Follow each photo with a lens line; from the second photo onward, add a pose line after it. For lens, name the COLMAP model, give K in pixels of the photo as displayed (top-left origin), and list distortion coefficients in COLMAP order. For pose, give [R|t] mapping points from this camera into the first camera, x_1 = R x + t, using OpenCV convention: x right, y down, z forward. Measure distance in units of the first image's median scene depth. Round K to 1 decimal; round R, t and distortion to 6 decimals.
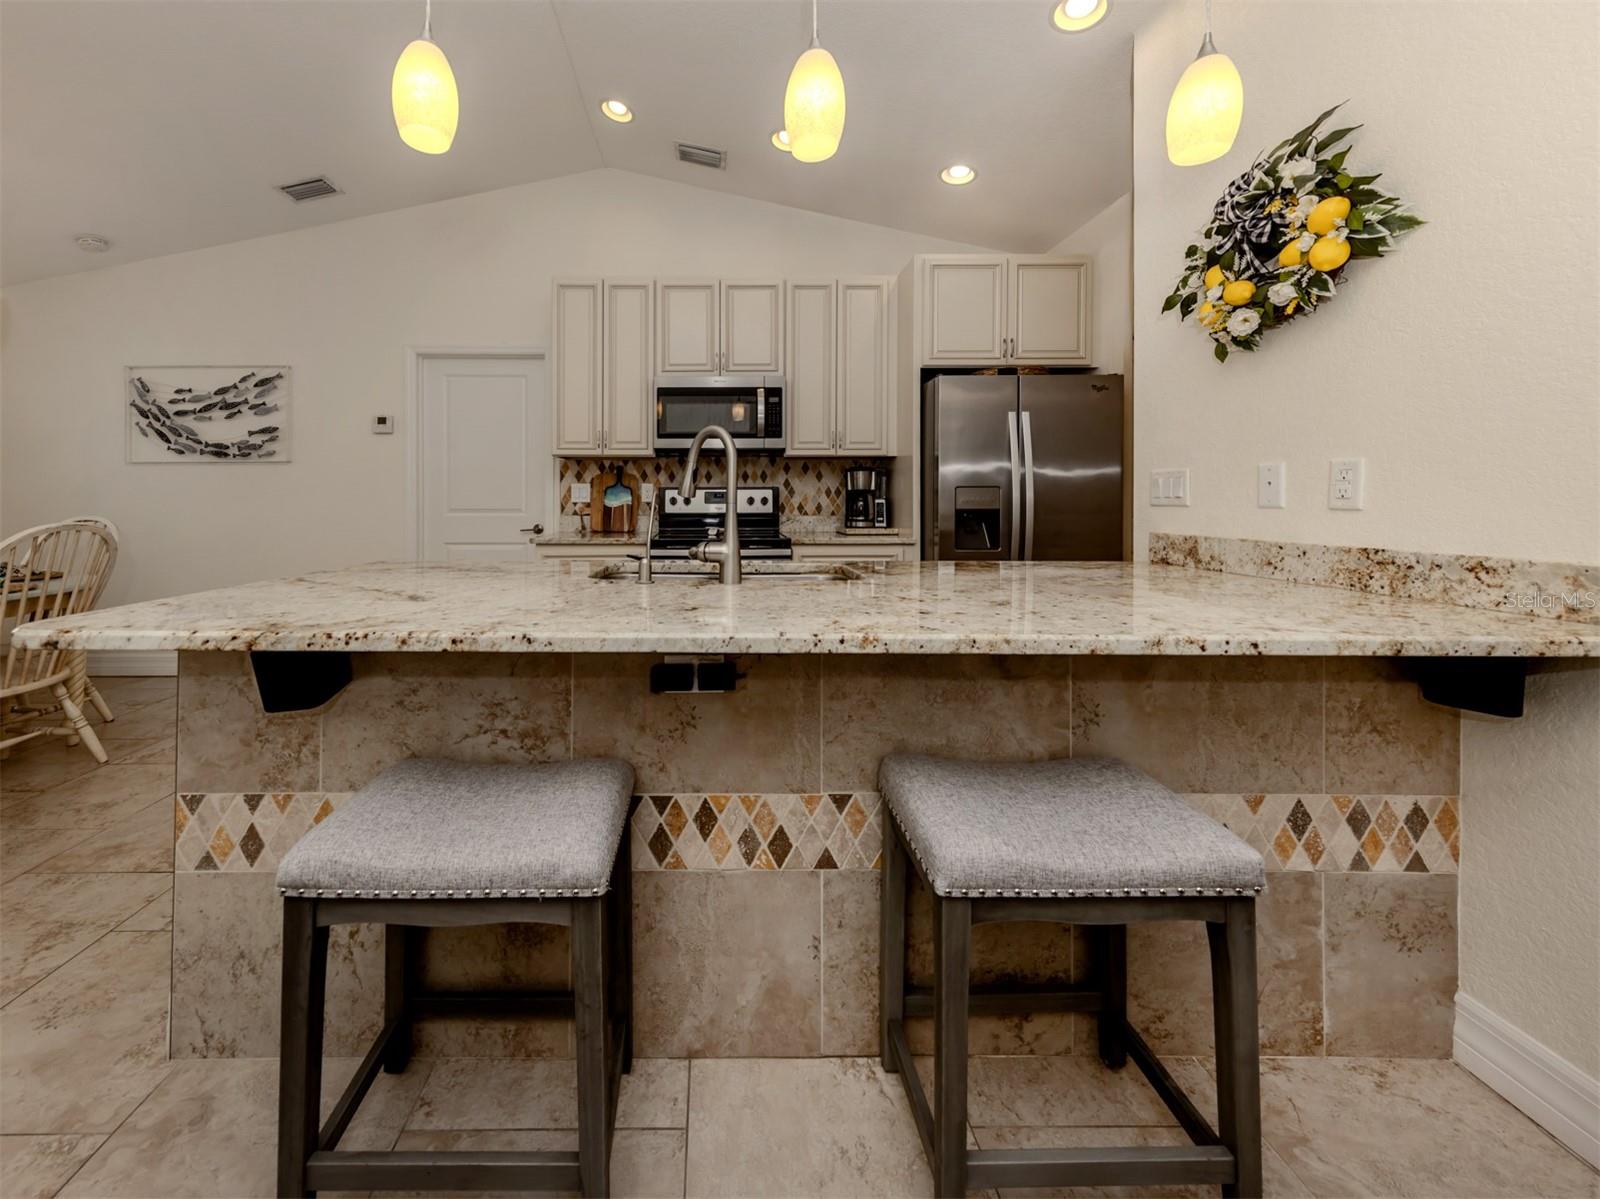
lens RADIAL K [[599.0, 0, 714.6], [0, 599.0, 494.5], [0, 0, 1]] dist [0.003028, -0.000138]
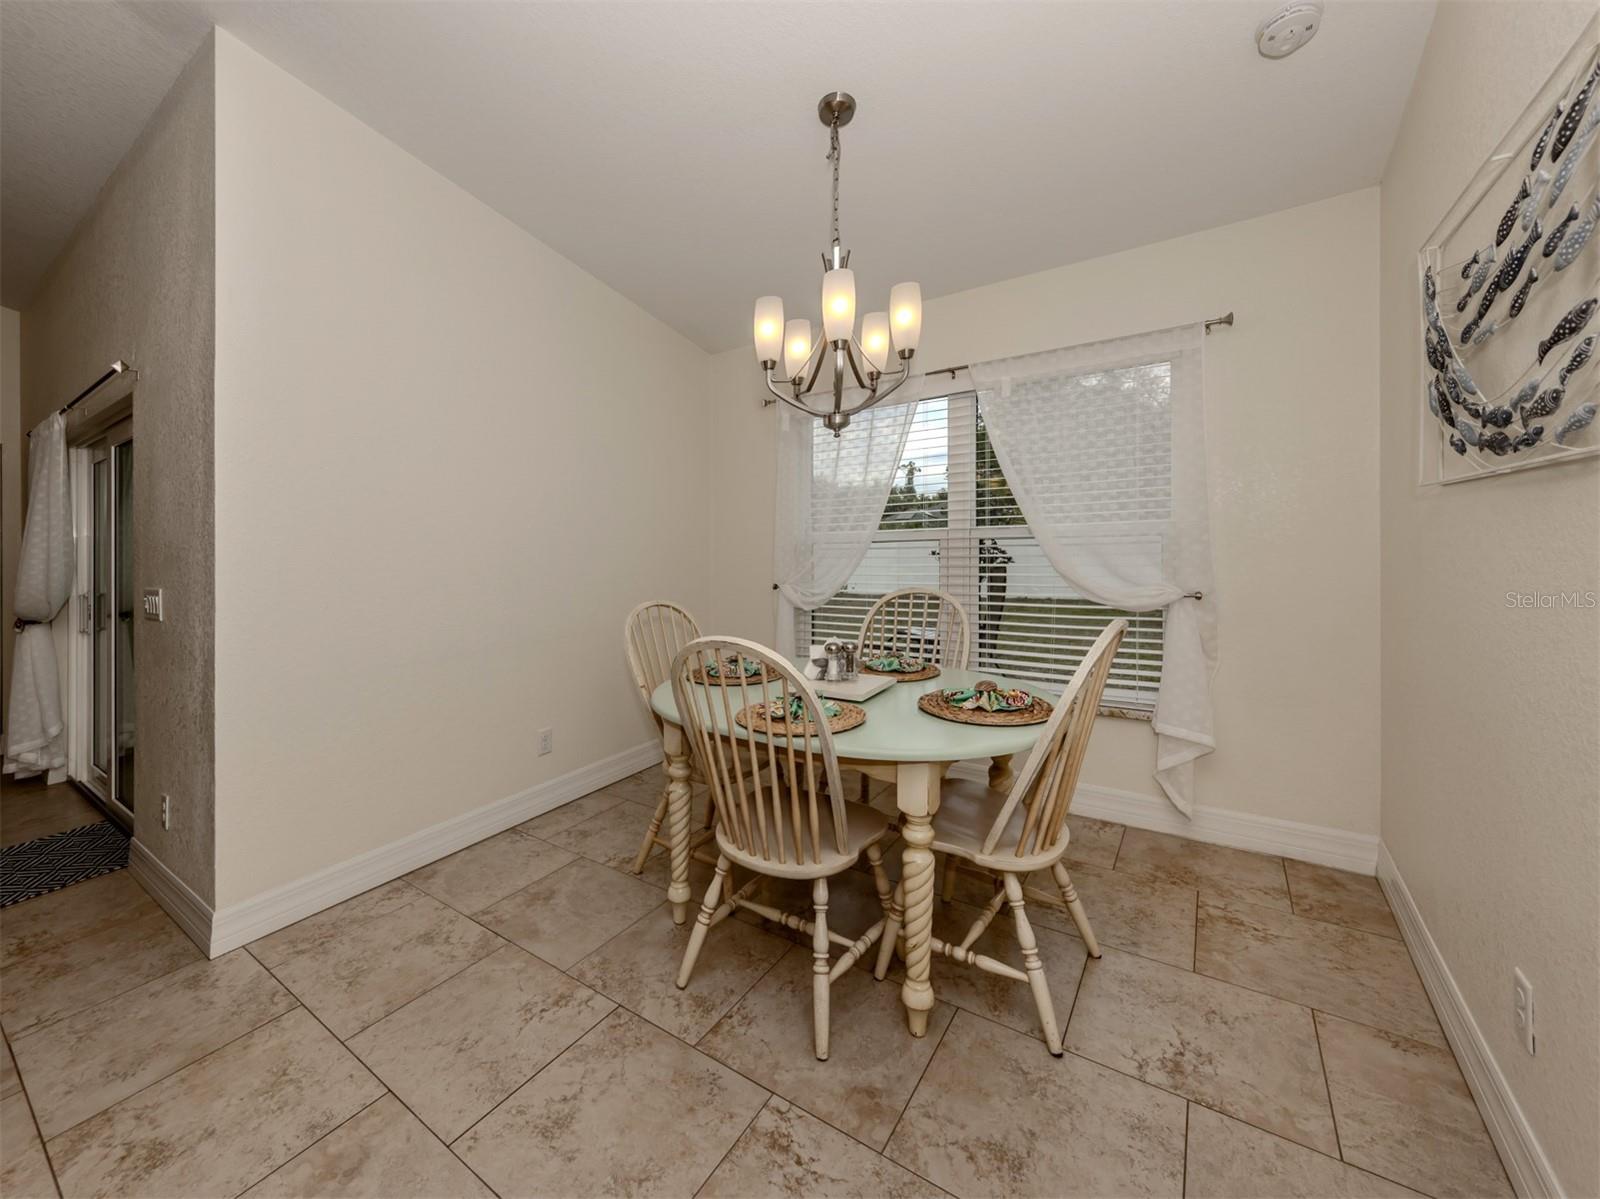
lens RADIAL K [[650.7, 0, 747.2], [0, 650.7, 529.4], [0, 0, 1]] dist [0.016694, -0.003376]
pose [[-0.593193, 0.012656, -0.804961, -0.352084], [0.042785, 0.998959, -0.015823, -0.037031], [0.803923, -0.043826, -0.593117, 0.914656]]
